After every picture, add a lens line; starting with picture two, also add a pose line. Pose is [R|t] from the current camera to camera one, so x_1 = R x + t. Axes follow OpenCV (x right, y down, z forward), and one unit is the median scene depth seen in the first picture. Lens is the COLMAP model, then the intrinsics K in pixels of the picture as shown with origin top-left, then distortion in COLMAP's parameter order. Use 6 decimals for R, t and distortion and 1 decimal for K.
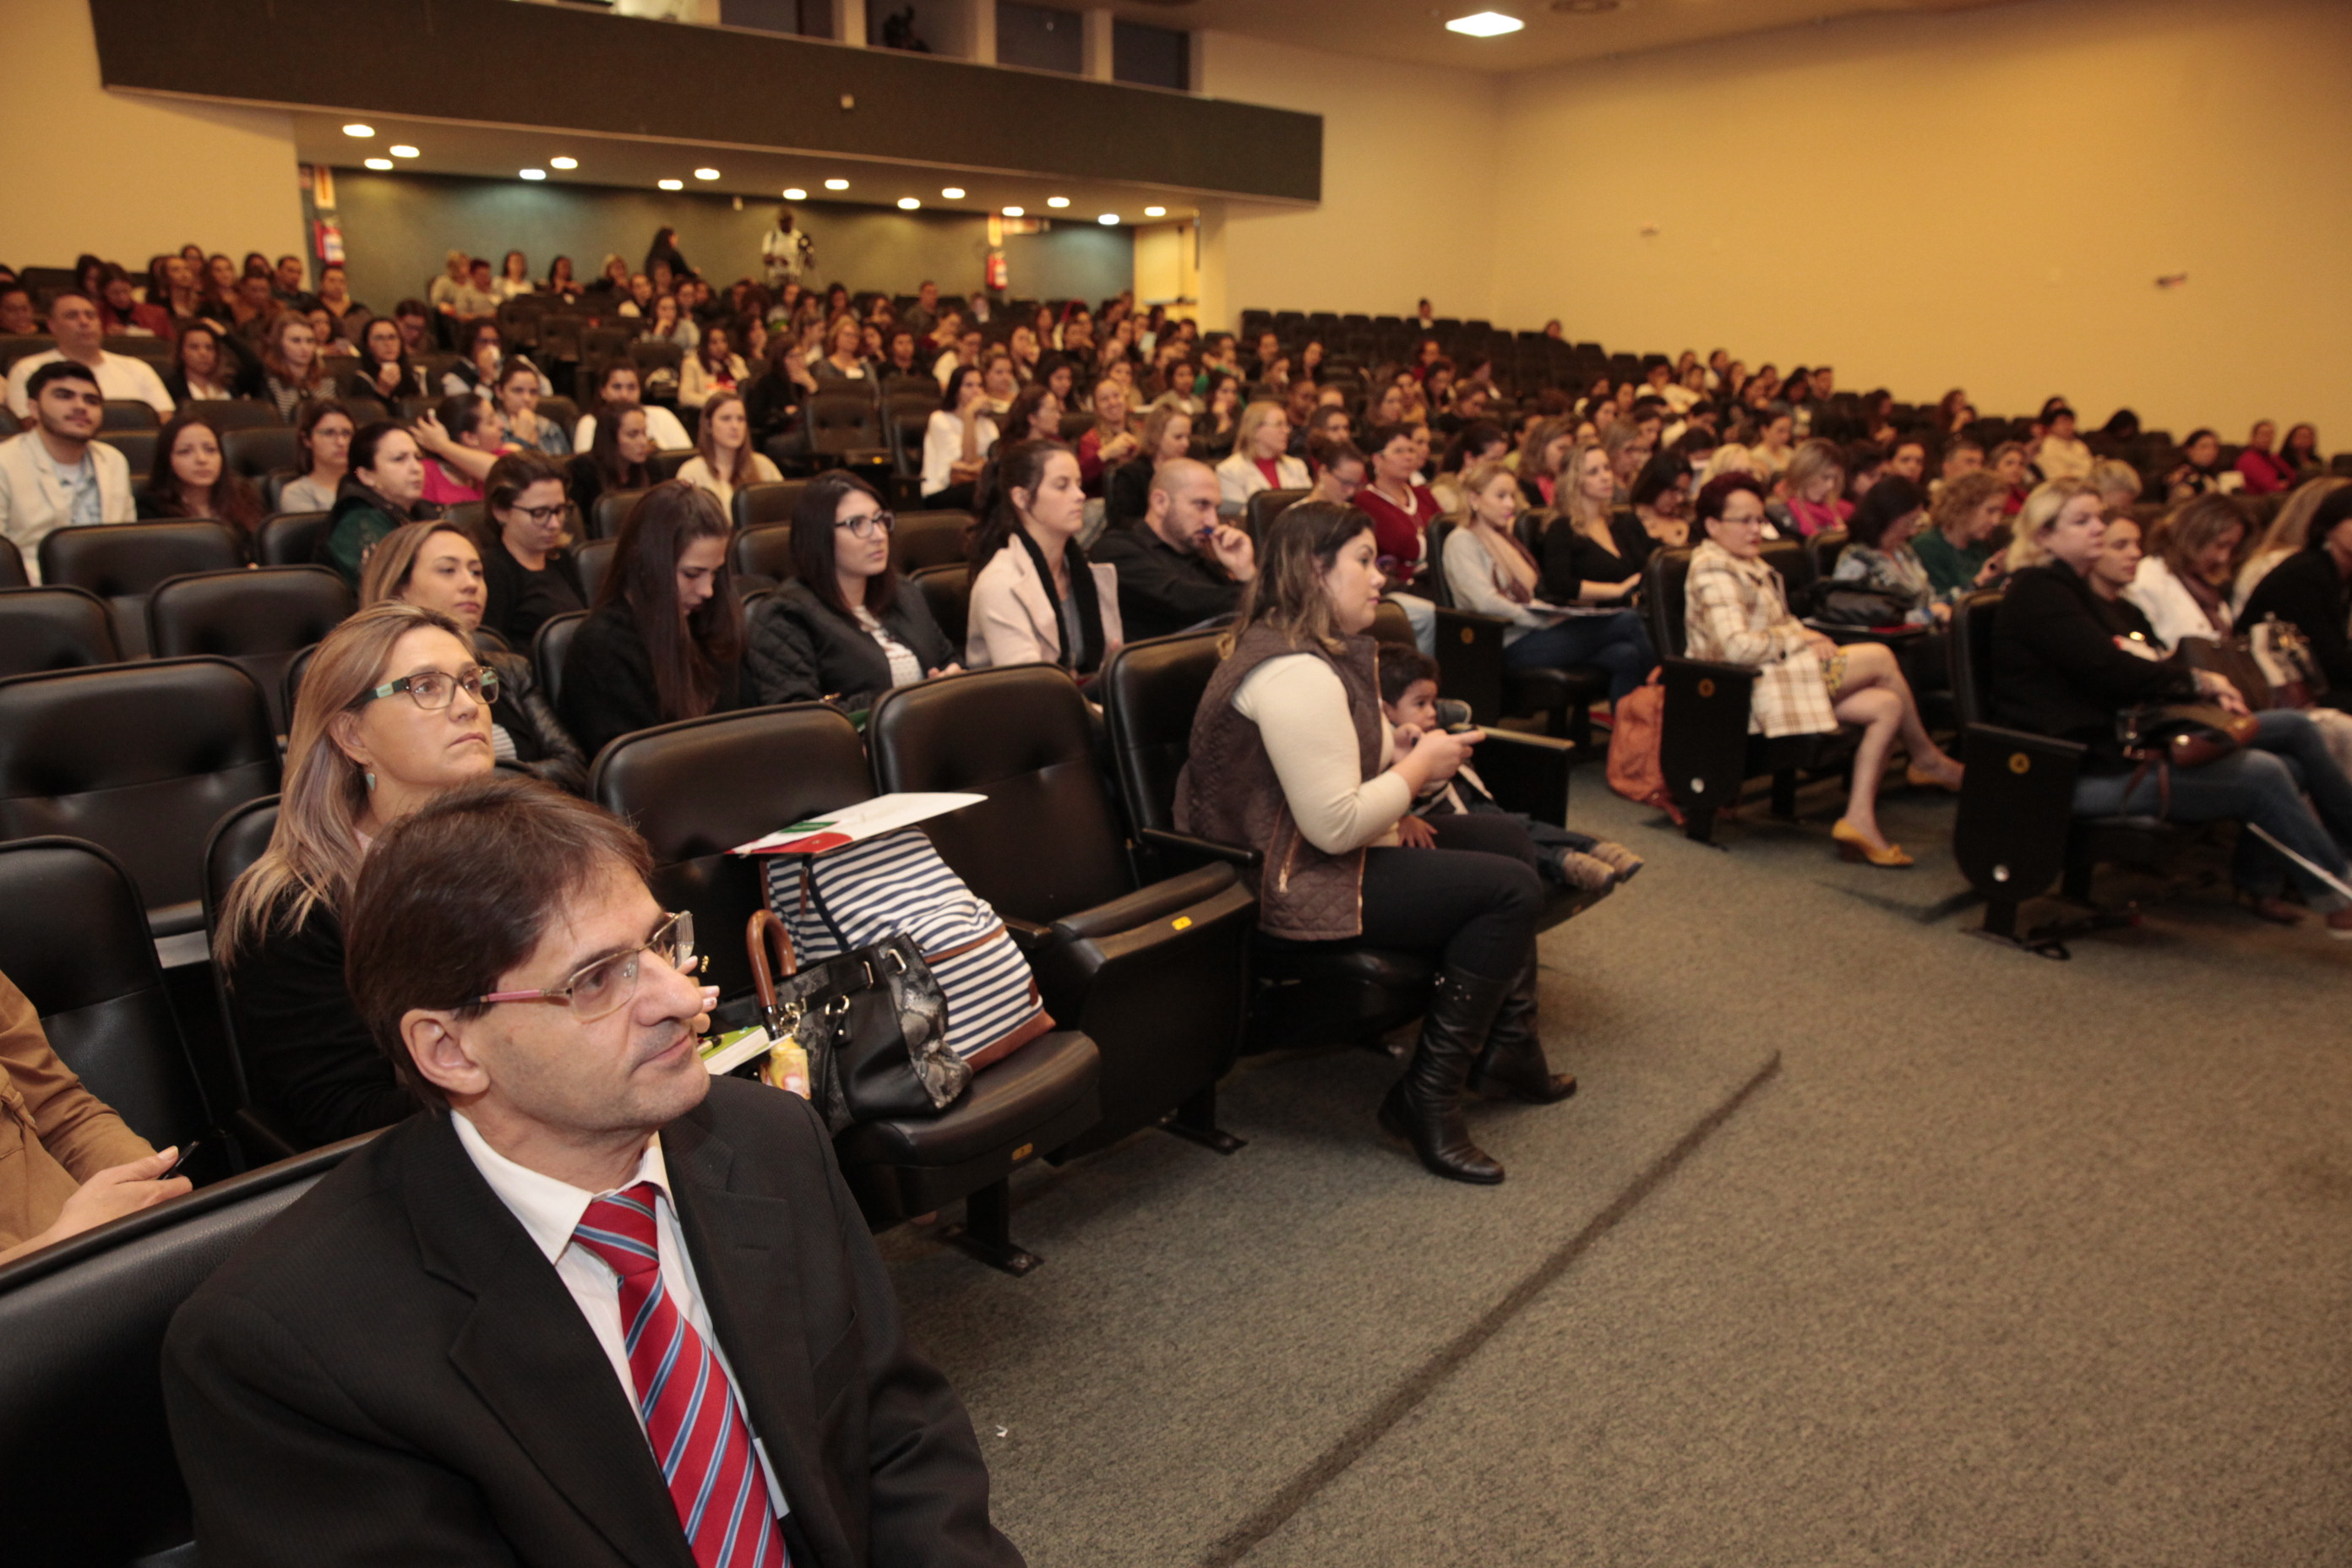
lens RADIAL K [[1631.5, 0, 1183.5], [0, 1631.5, 778.7], [0, 0, 1]] dist [-0.091482, 0.051549]
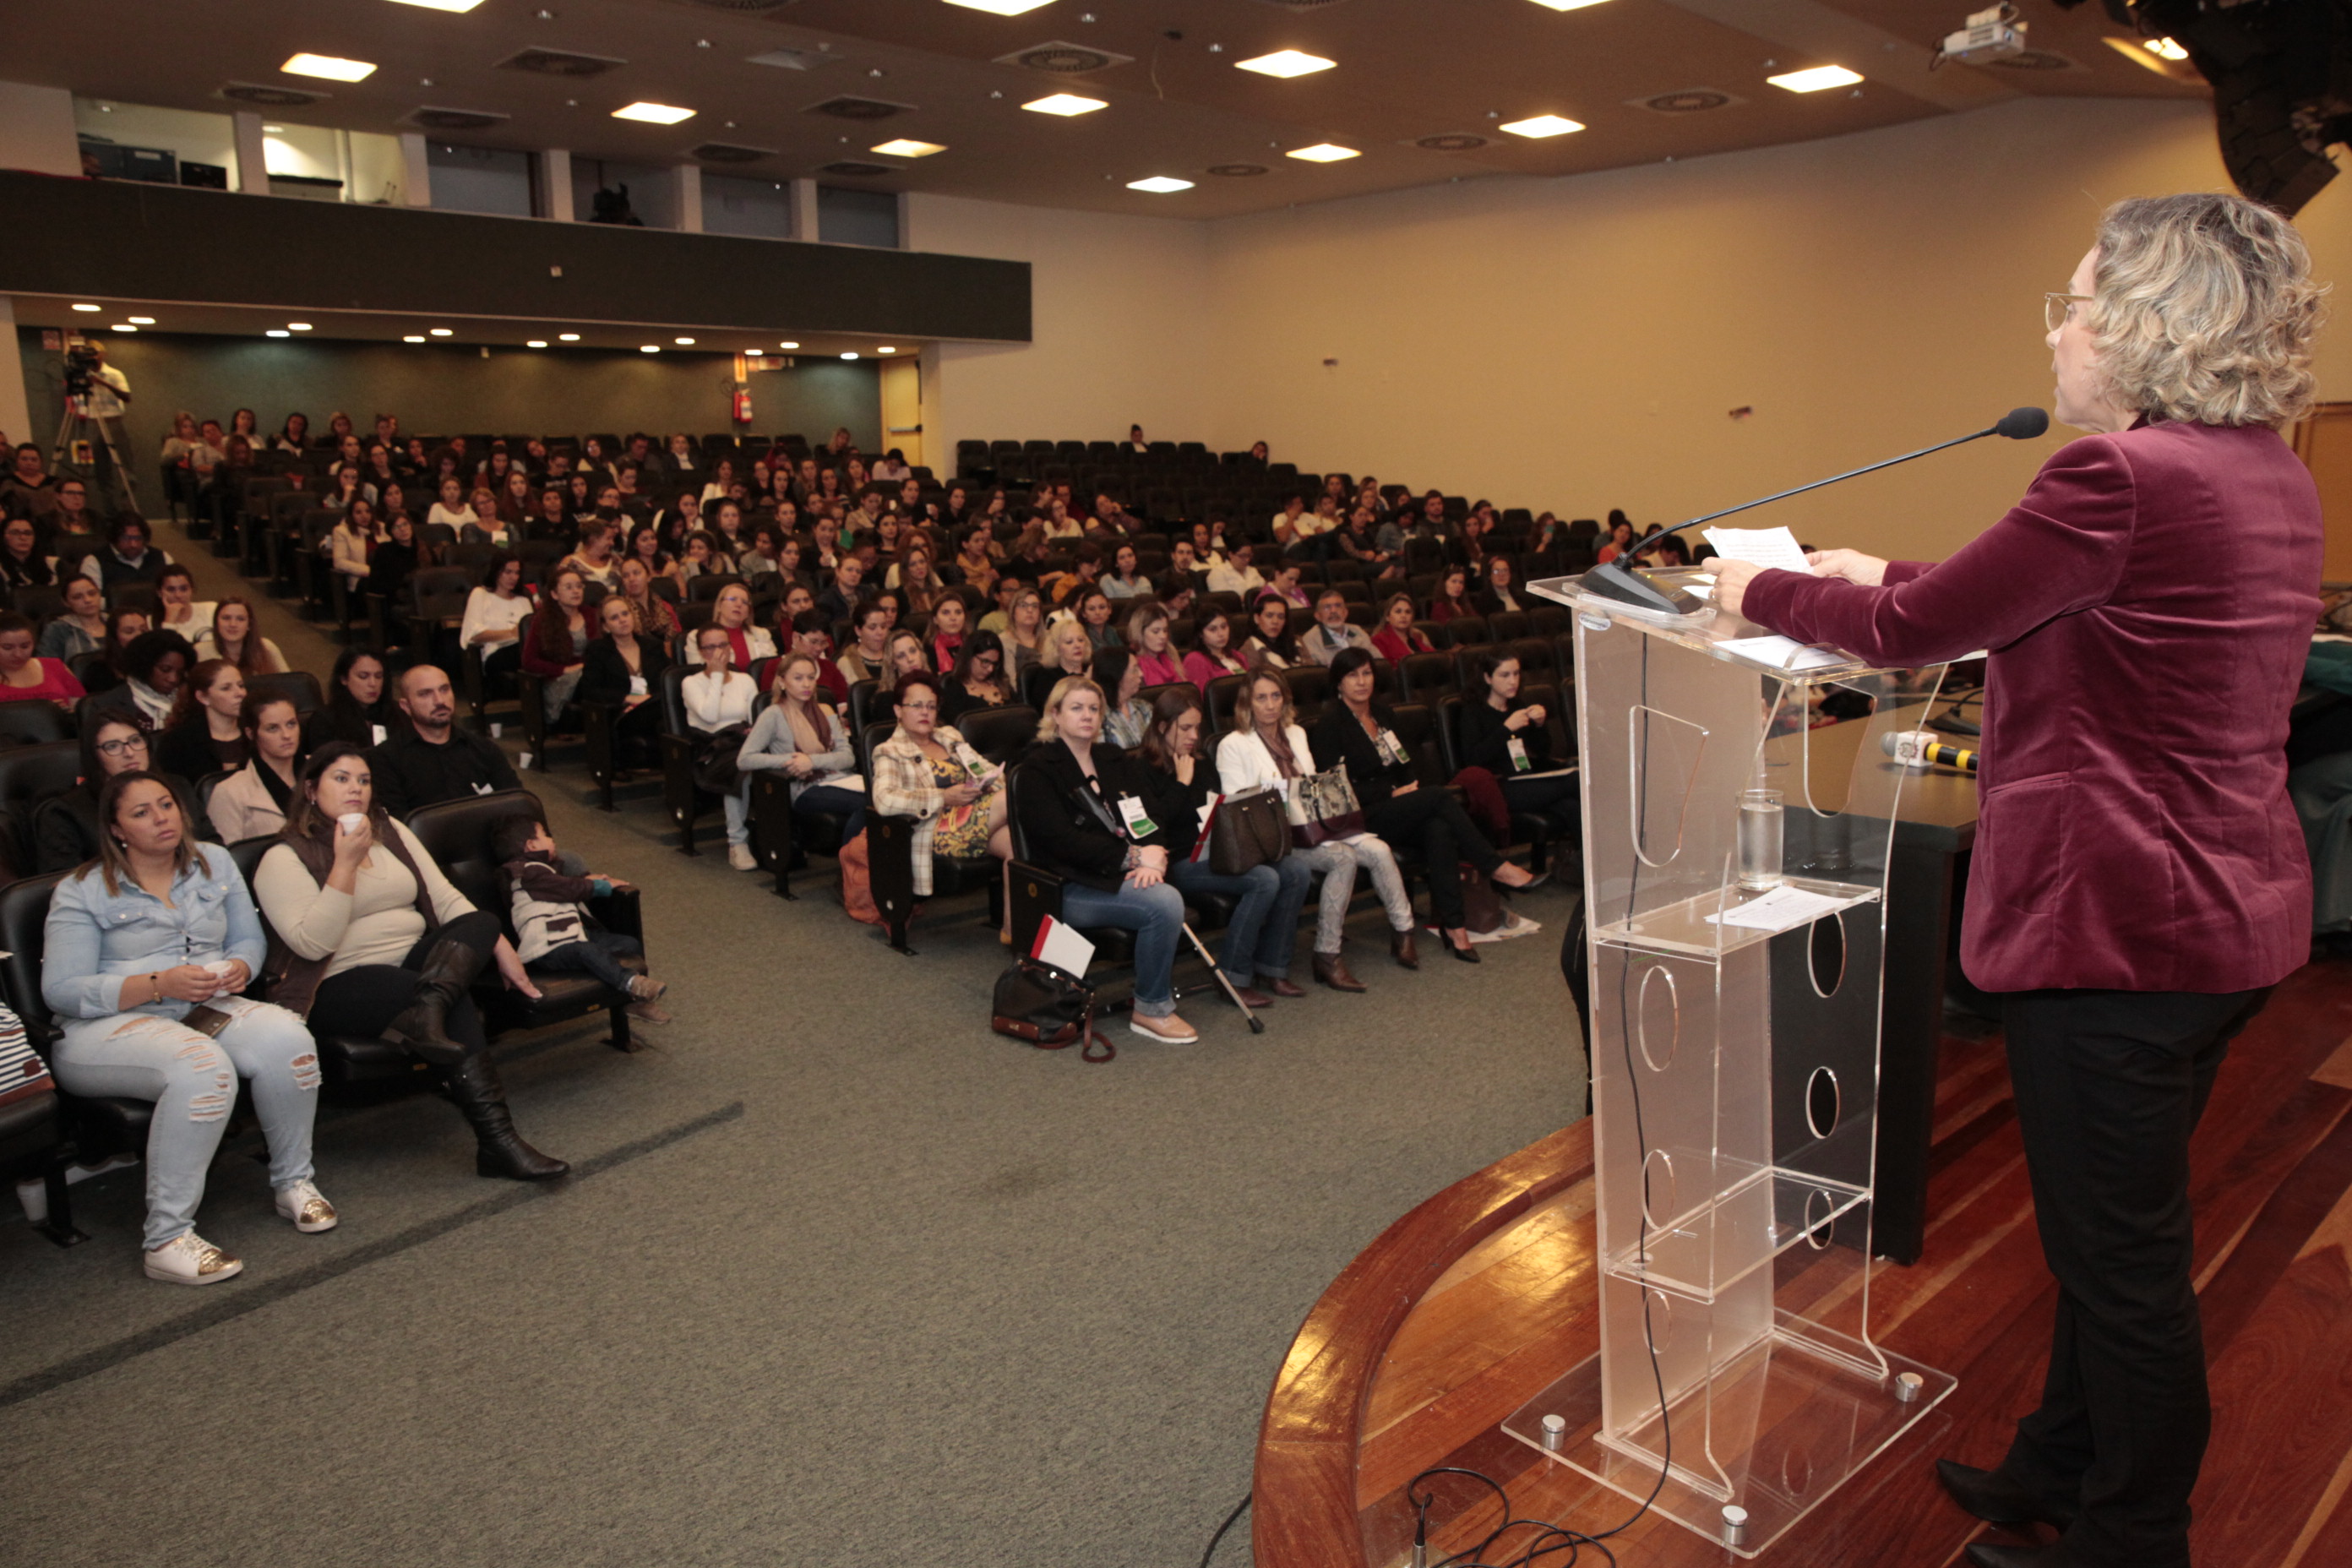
lens RADIAL K [[1631.5, 0, 1179.7], [0, 1631.5, 777.5], [0, 0, 1]] dist [-0.091482, 0.051549]
pose [[0.998405, -0.021482, 0.052205, 0.118521], [0.023972, 0.998581, -0.047552, -0.007656], [-0.051109, 0.048728, 0.997504, -0.082679]]
